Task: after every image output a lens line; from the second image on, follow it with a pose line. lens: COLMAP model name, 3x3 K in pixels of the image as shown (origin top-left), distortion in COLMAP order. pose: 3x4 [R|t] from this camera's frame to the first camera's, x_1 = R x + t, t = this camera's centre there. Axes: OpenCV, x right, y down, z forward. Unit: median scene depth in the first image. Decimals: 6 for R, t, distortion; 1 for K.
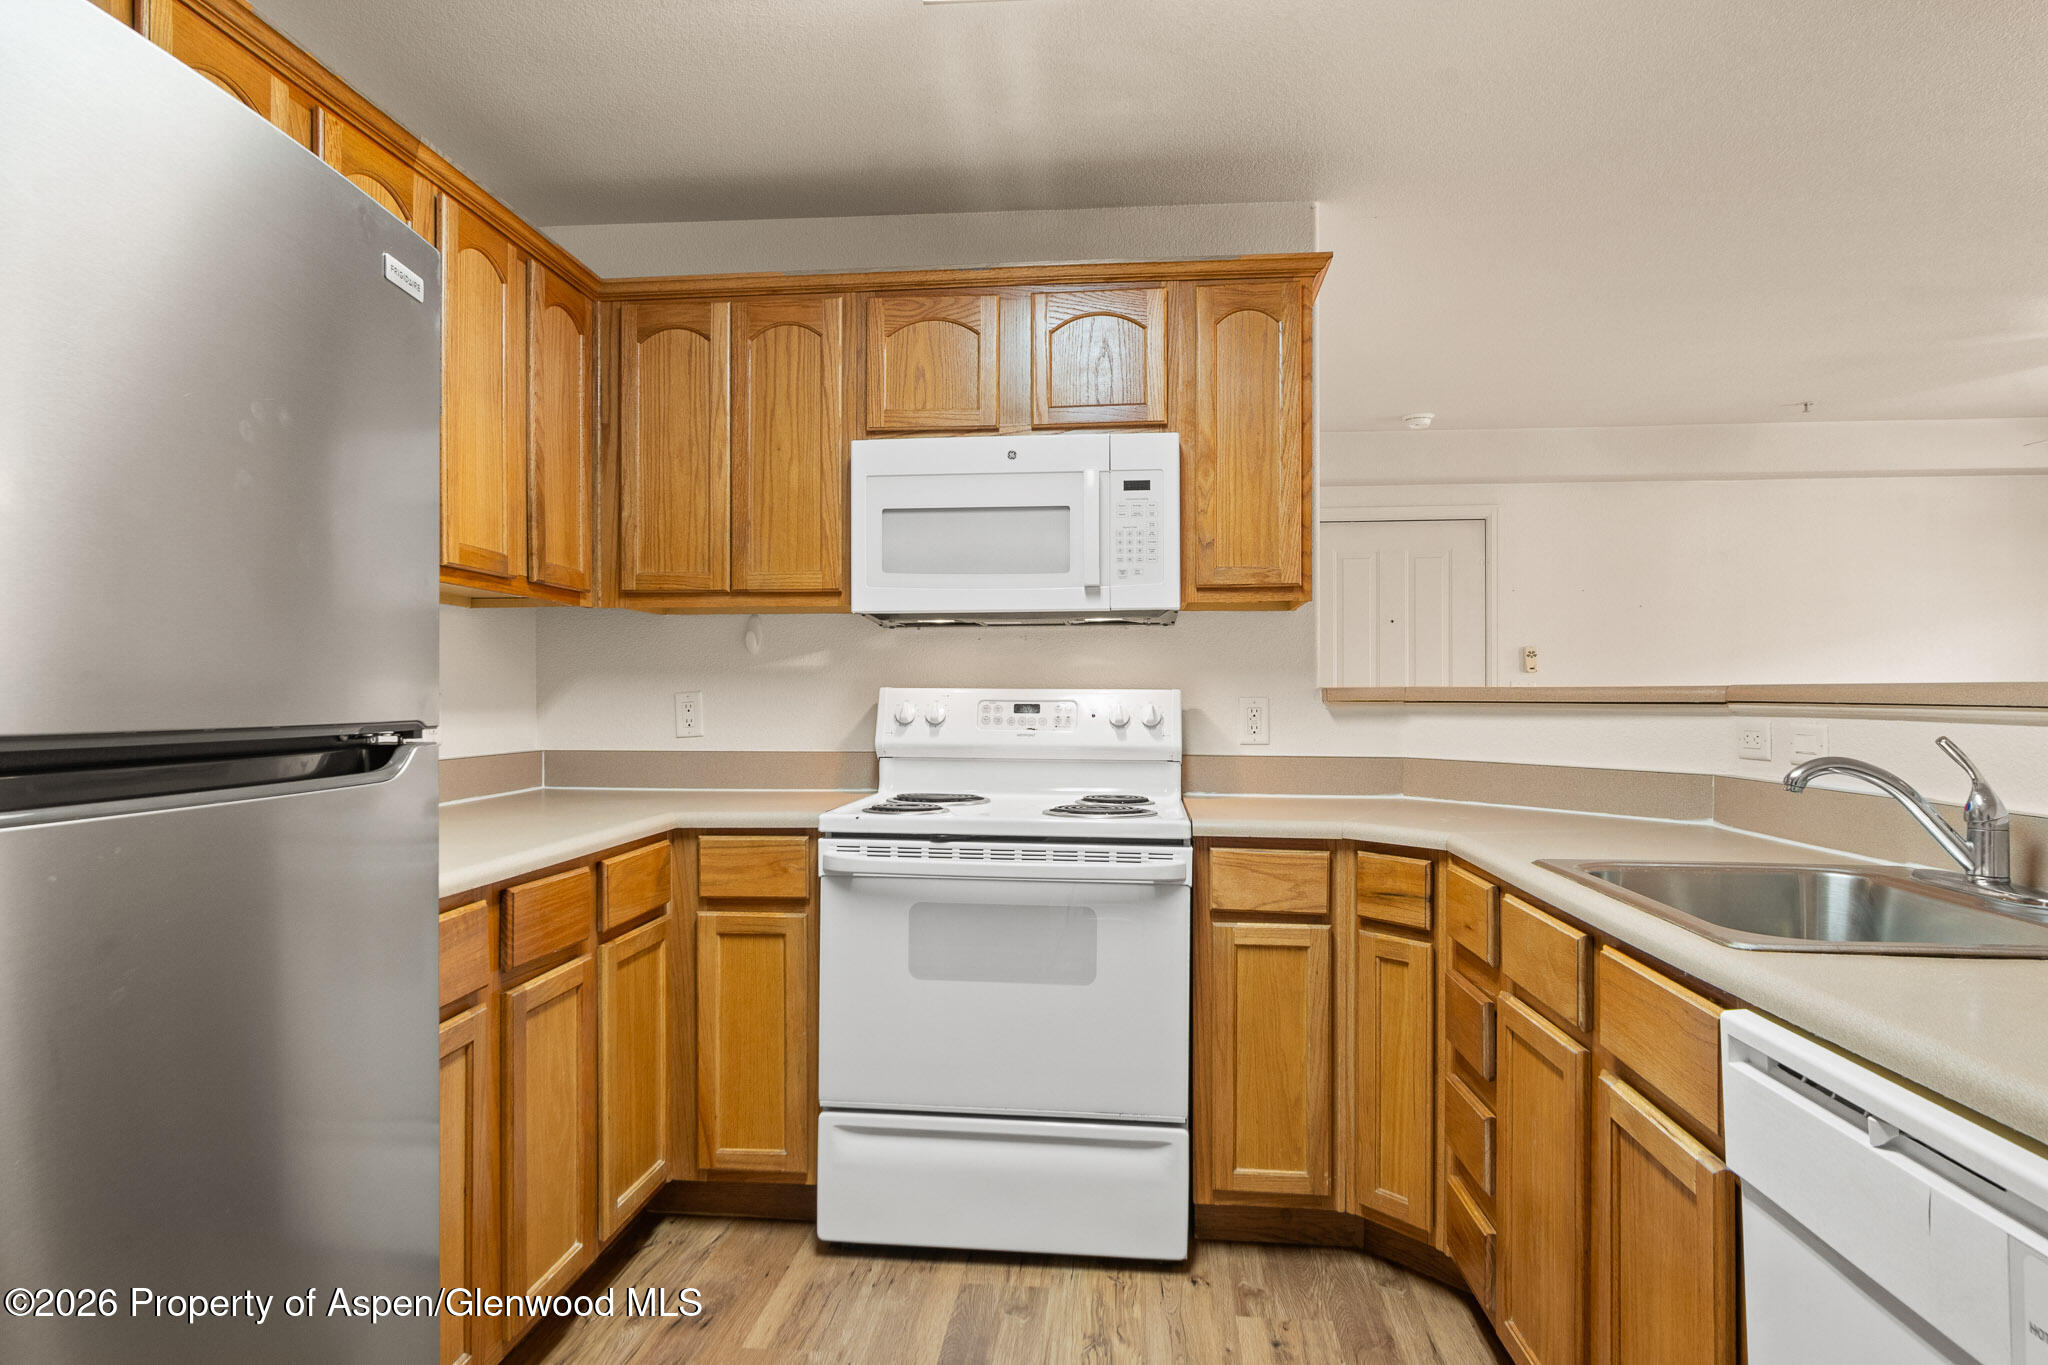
lens RADIAL K [[1193.2, 0, 1015.8], [0, 1193.2, 693.0], [0, 0, 1]] dist [-0.001739, -0.004870]
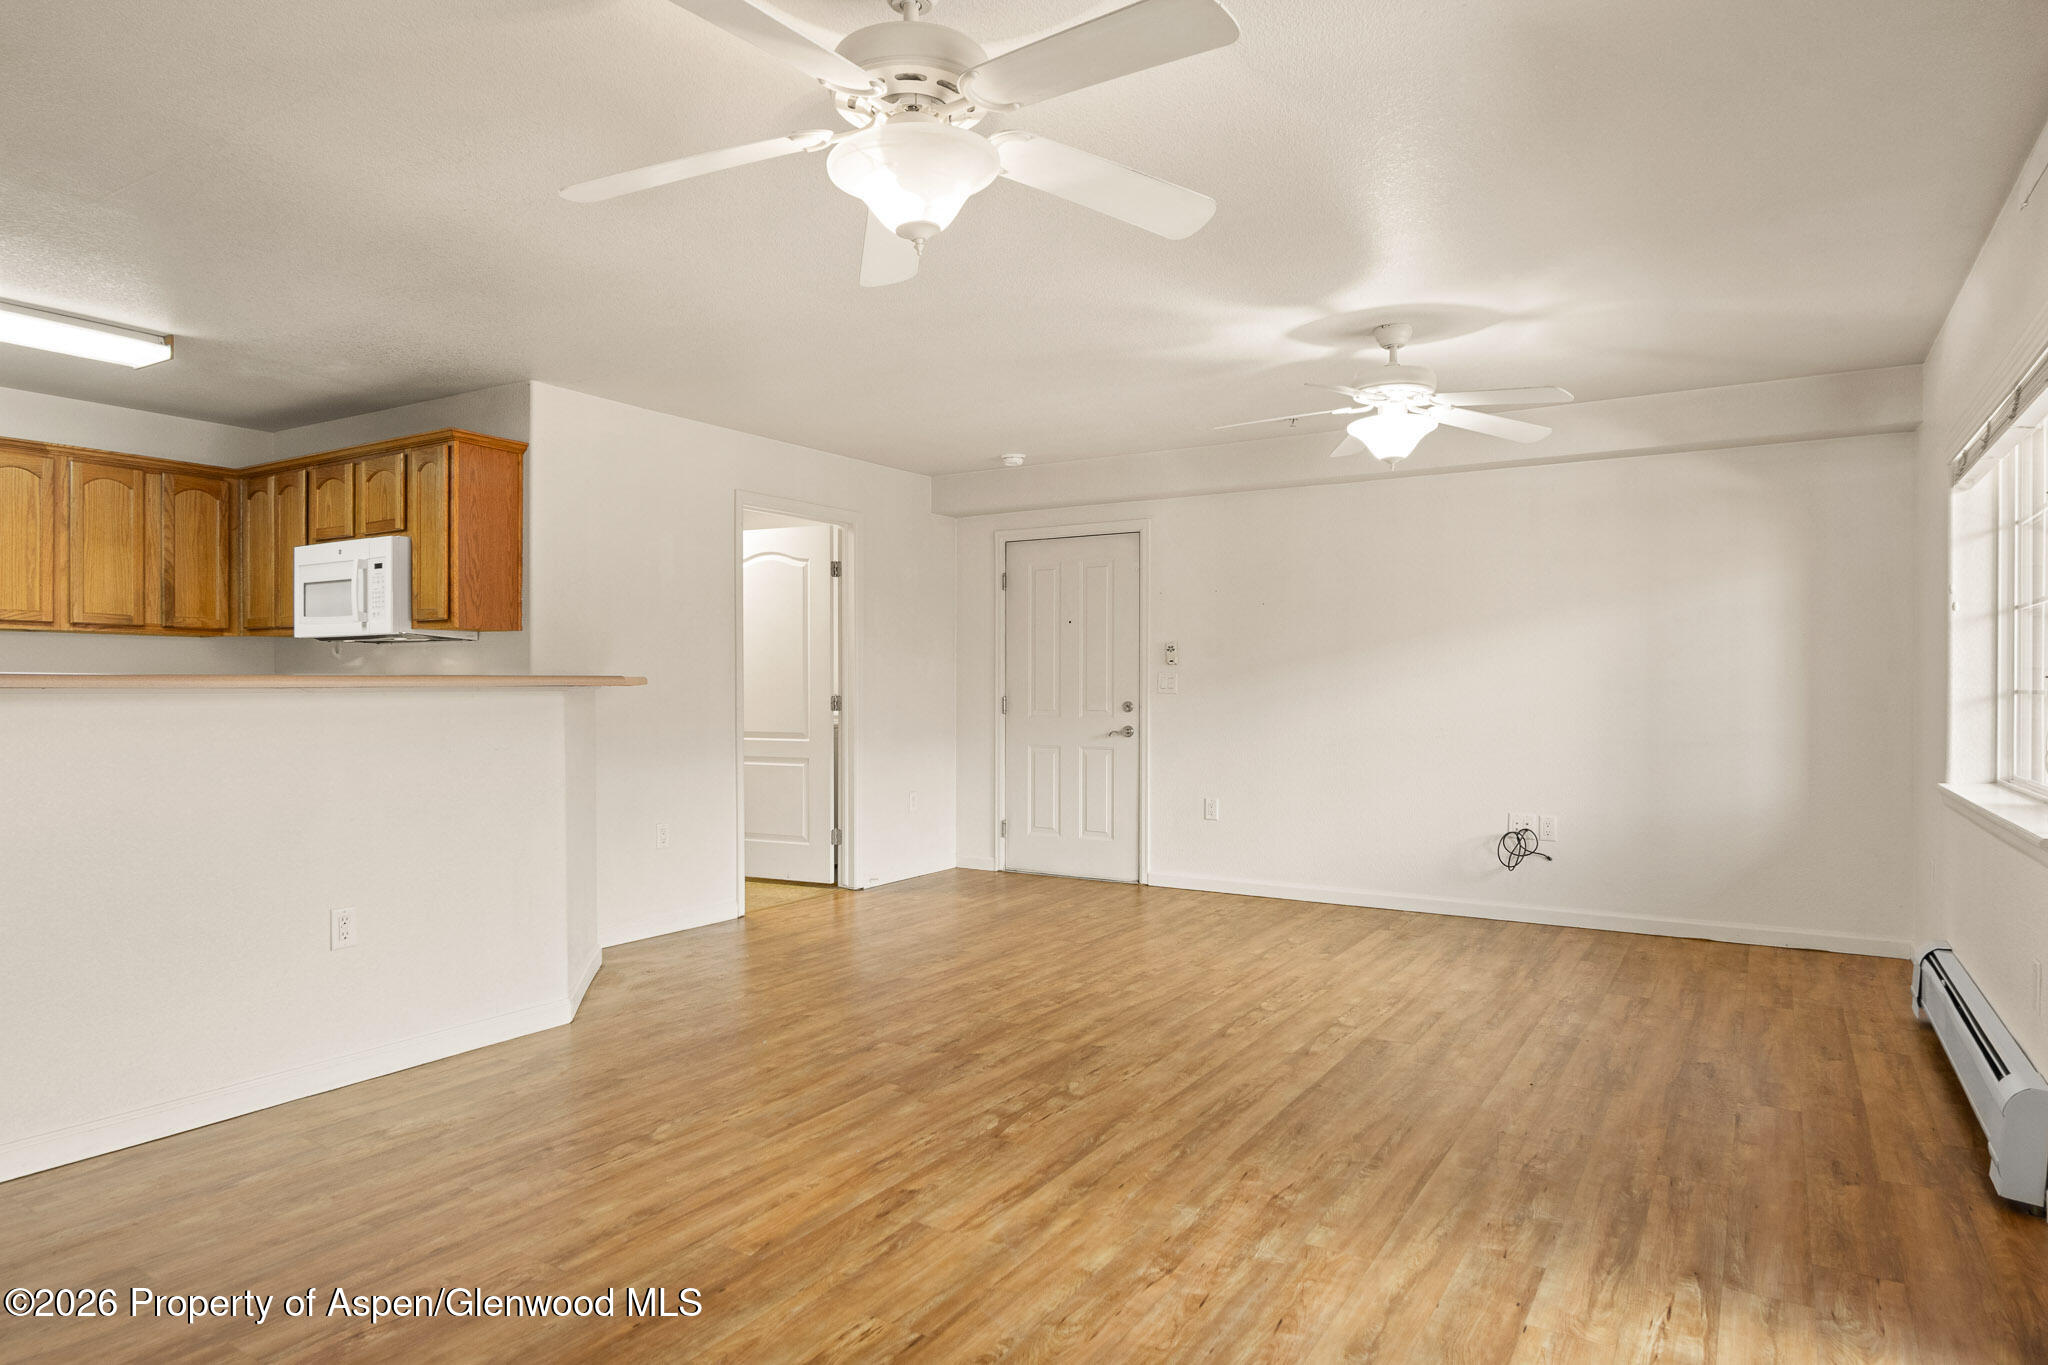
lens RADIAL K [[1193.2, 0, 1015.8], [0, 1193.2, 693.0], [0, 0, 1]] dist [-0.001739, -0.004870]
pose [[0.893953, 0.007223, -0.448103, 1.728324], [-0.003335, 0.999950, 0.009465, -0.001289], [0.448149, -0.006966, 0.893932, -0.182221]]
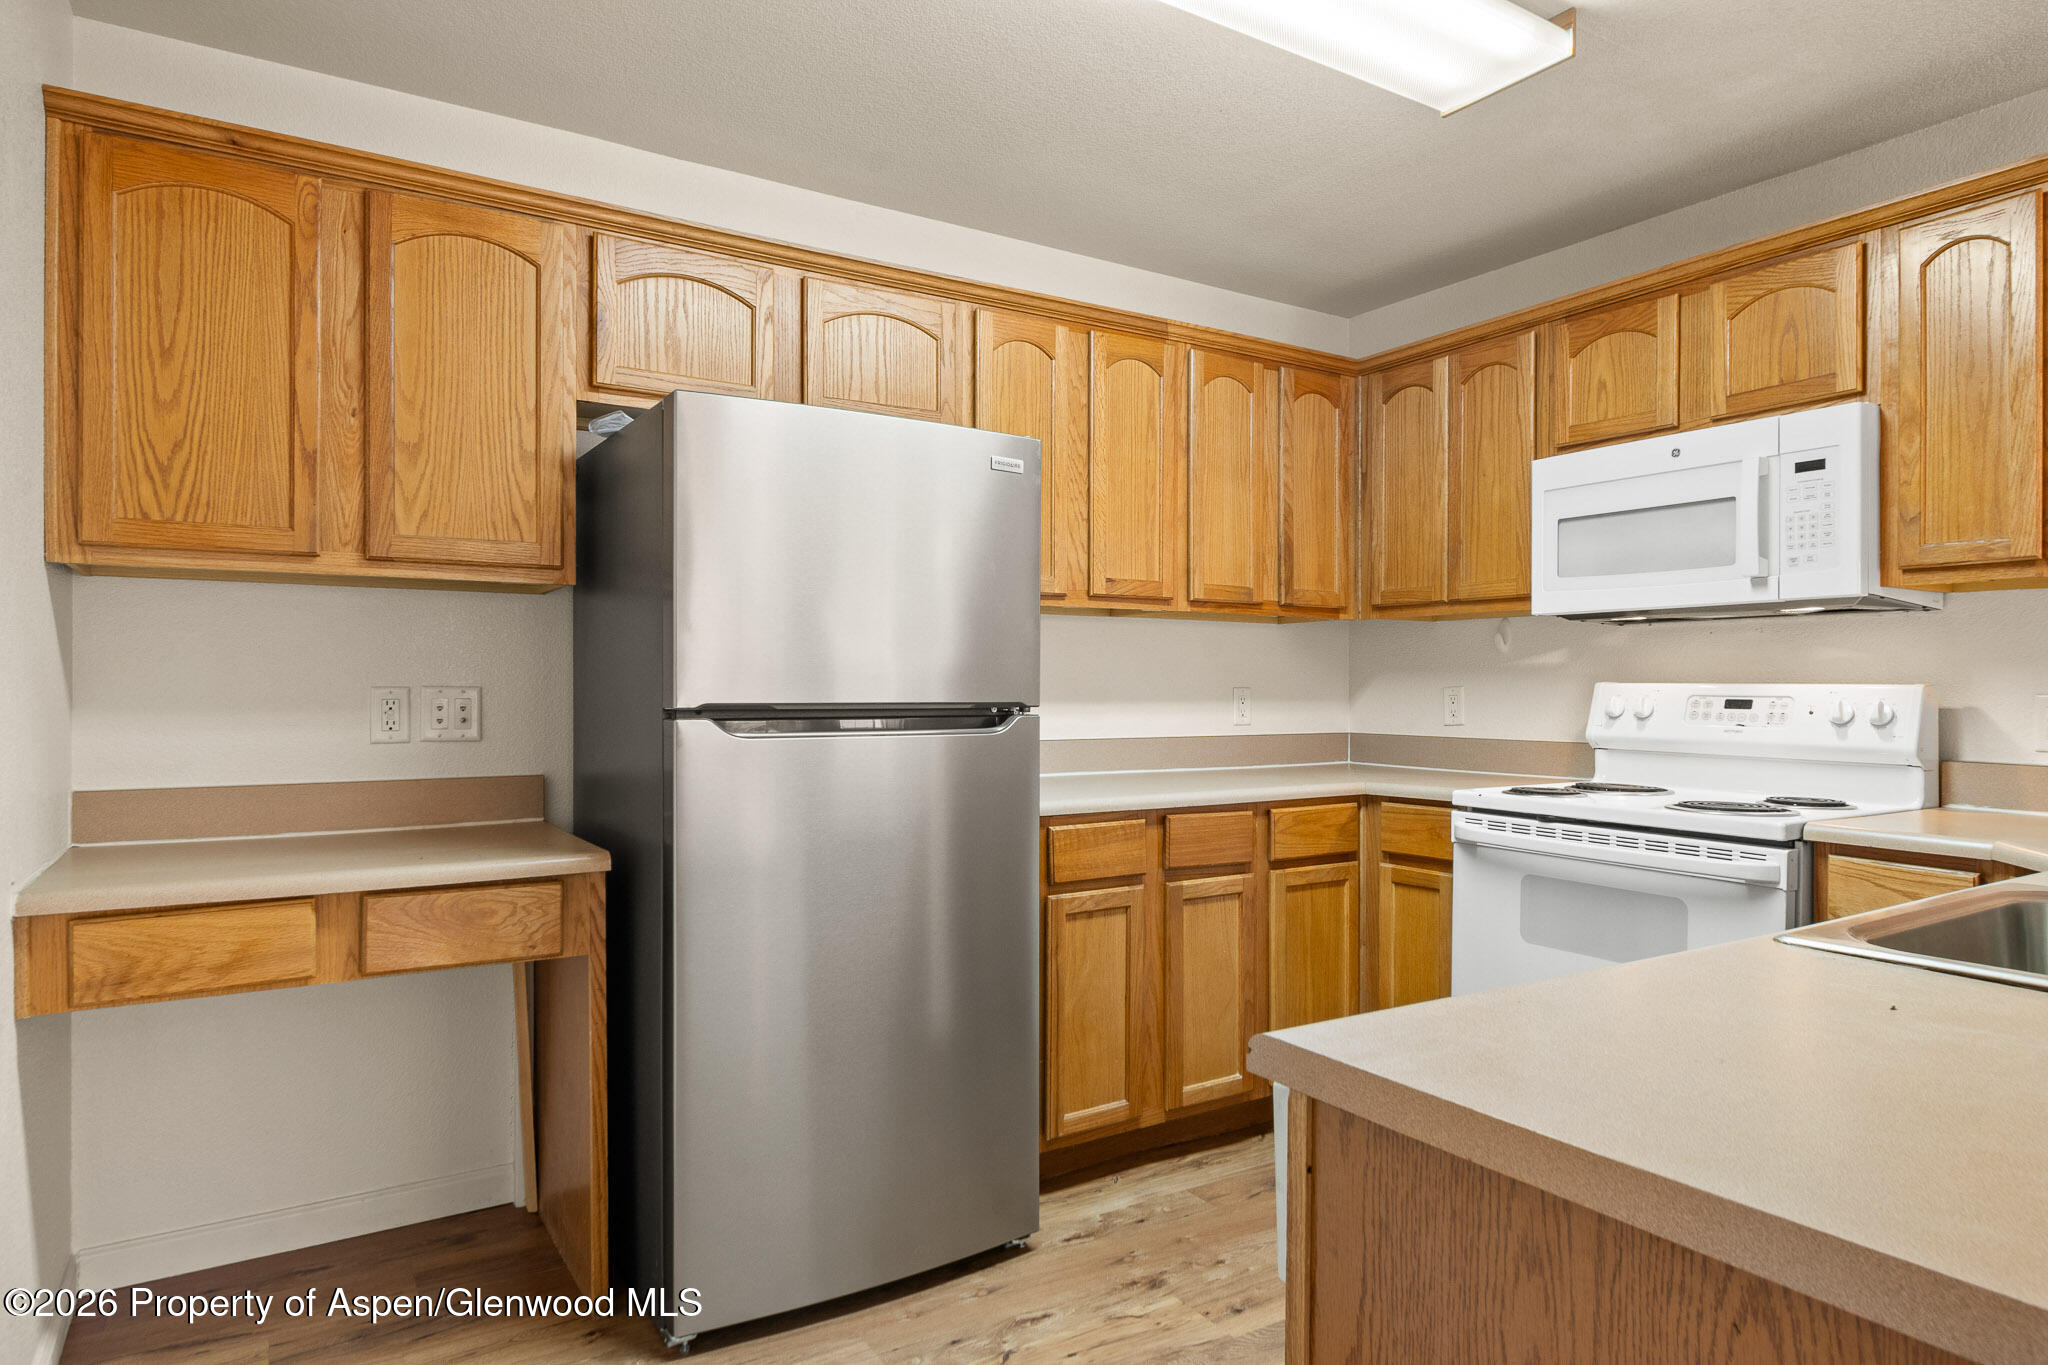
lens RADIAL K [[1193.2, 0, 1015.8], [0, 1193.2, 693.0], [0, 0, 1]] dist [-0.001739, -0.004870]
pose [[0.609276, 0.005153, -0.792942, 0.447789], [-0.001031, 0.999983, 0.005706, -0.001024], [0.792958, -0.002659, 0.609271, -0.058309]]
